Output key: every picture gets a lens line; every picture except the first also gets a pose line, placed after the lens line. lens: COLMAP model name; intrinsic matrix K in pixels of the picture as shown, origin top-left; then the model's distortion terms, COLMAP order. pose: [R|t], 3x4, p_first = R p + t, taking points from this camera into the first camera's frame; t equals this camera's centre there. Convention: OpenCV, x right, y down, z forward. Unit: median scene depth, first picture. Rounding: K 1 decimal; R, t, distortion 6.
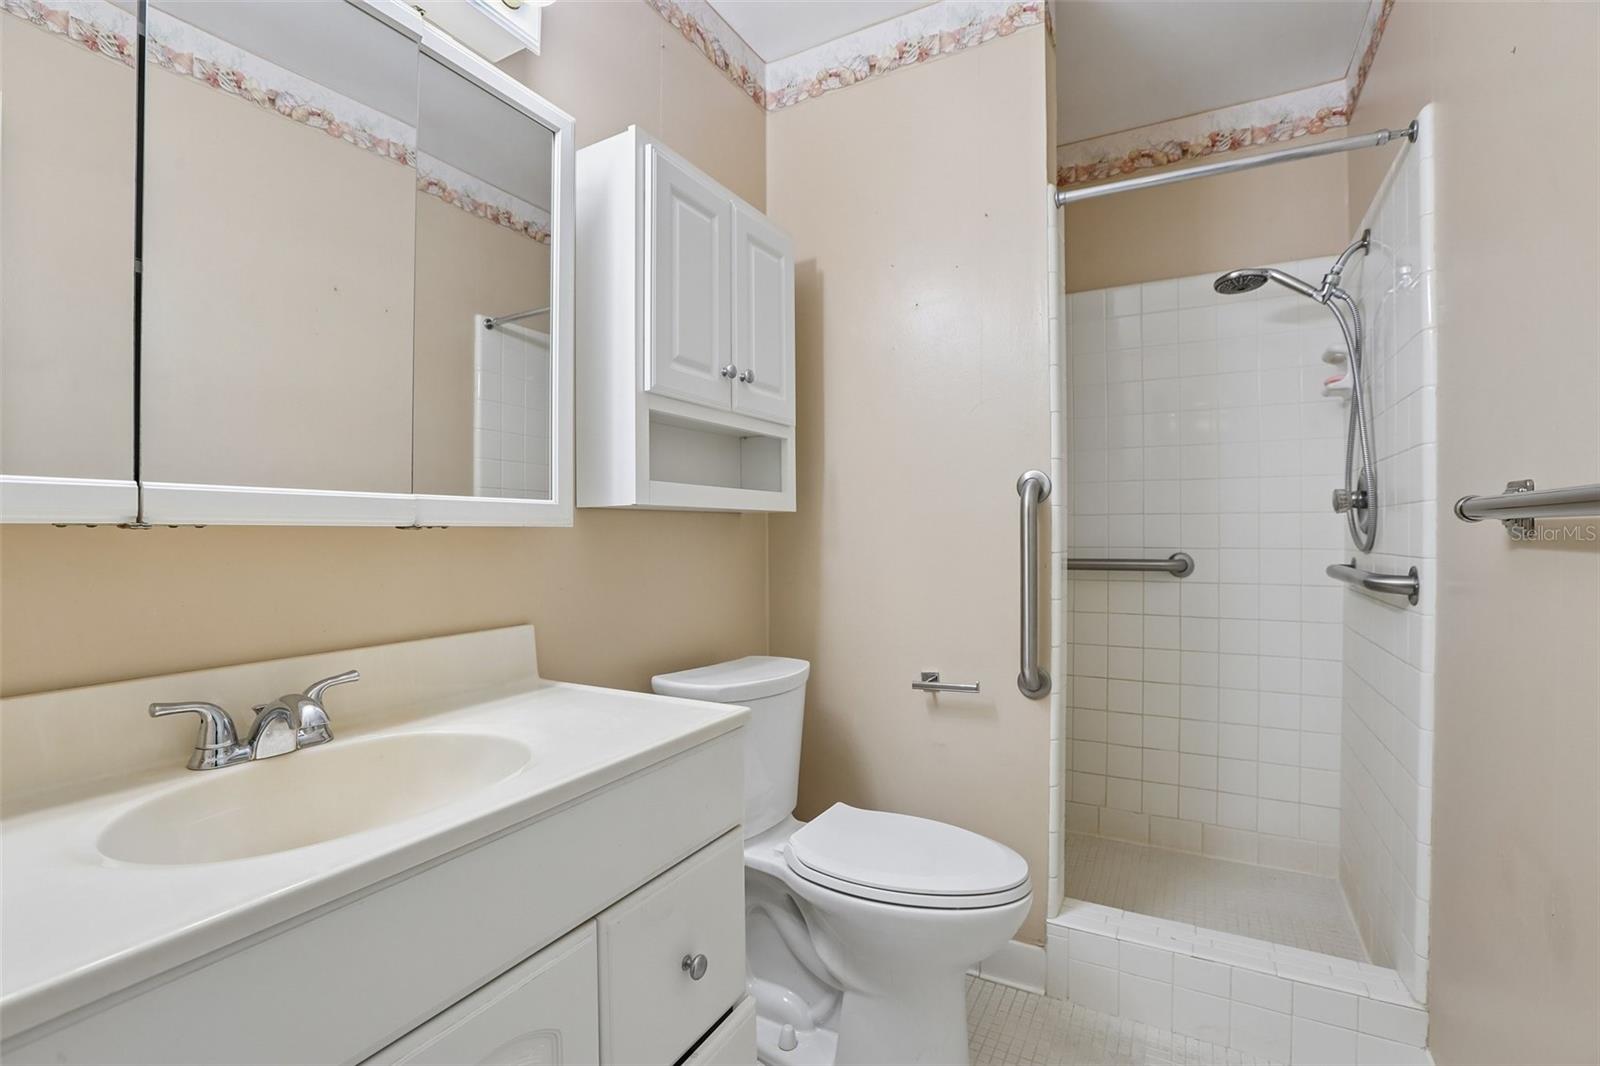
lens RADIAL K [[727.2, 0, 797.2], [0, 727.2, 534.7], [0, 0, 1]] dist [-0.061017, 0.023945]
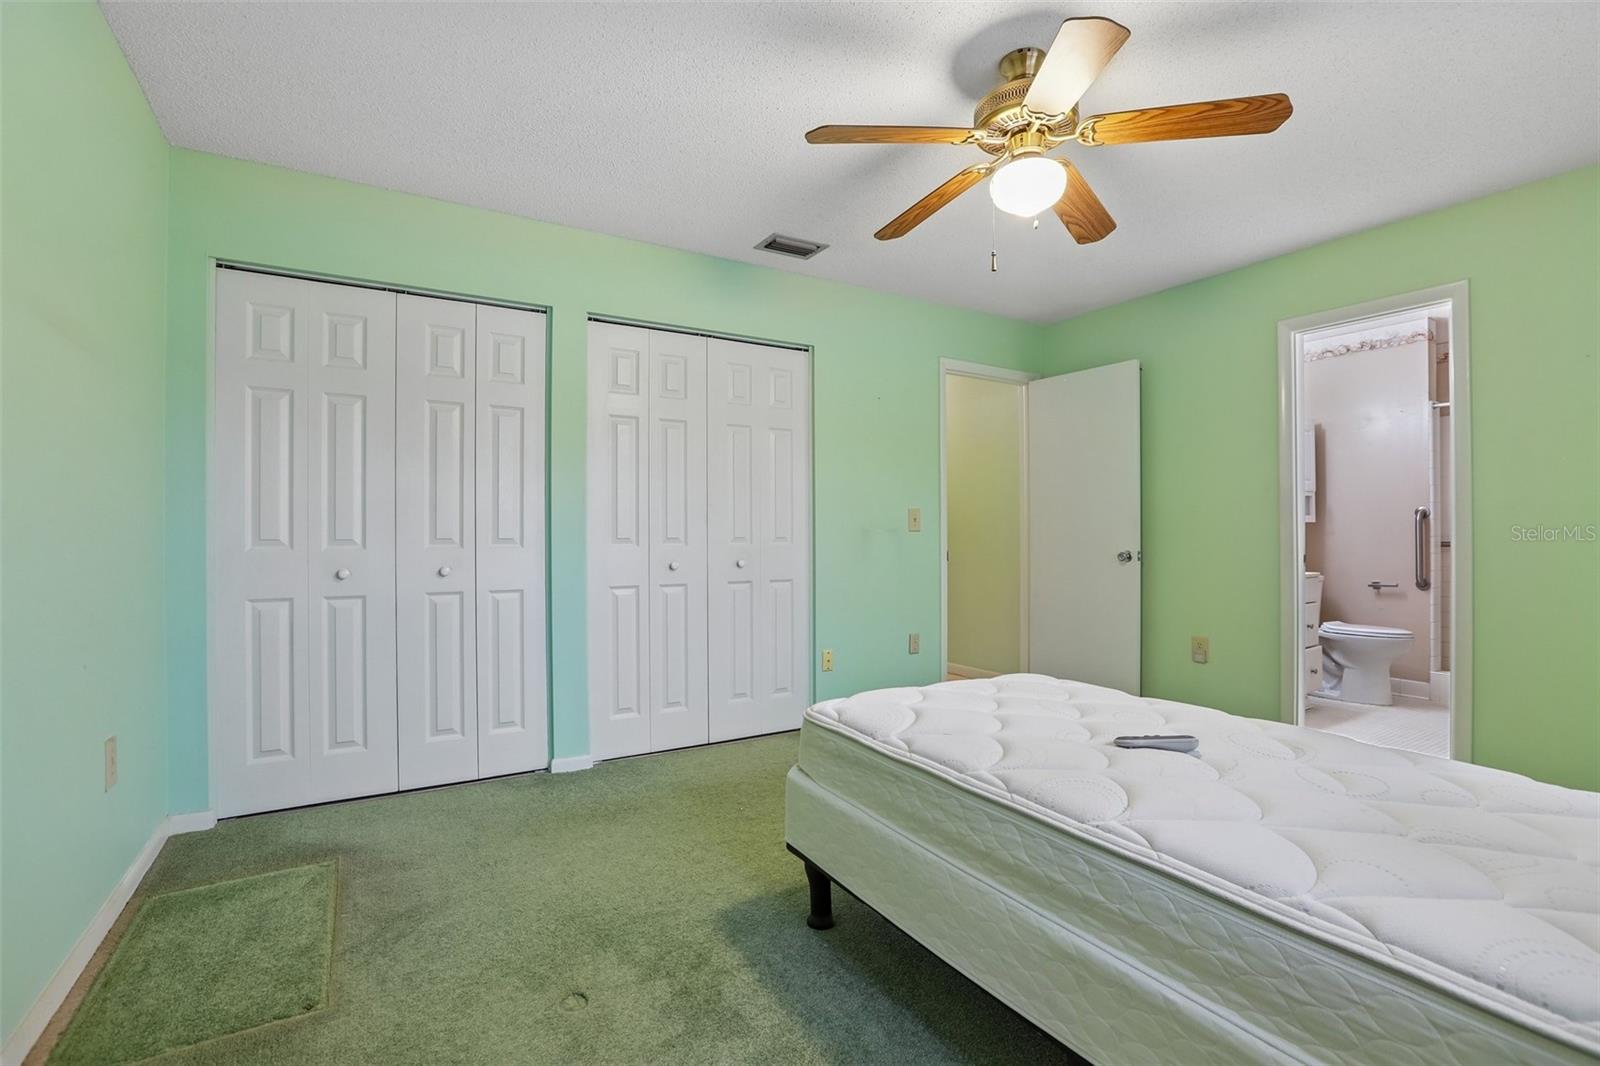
lens RADIAL K [[727.2, 0, 797.2], [0, 727.2, 534.7], [0, 0, 1]] dist [-0.061017, 0.023945]
pose [[0.870922, -0.002717, -0.491413, -0.418235], [0.001408, 0.999994, -0.003035, 0.022889], [0.491419, 0.001951, 0.870921, -2.432948]]
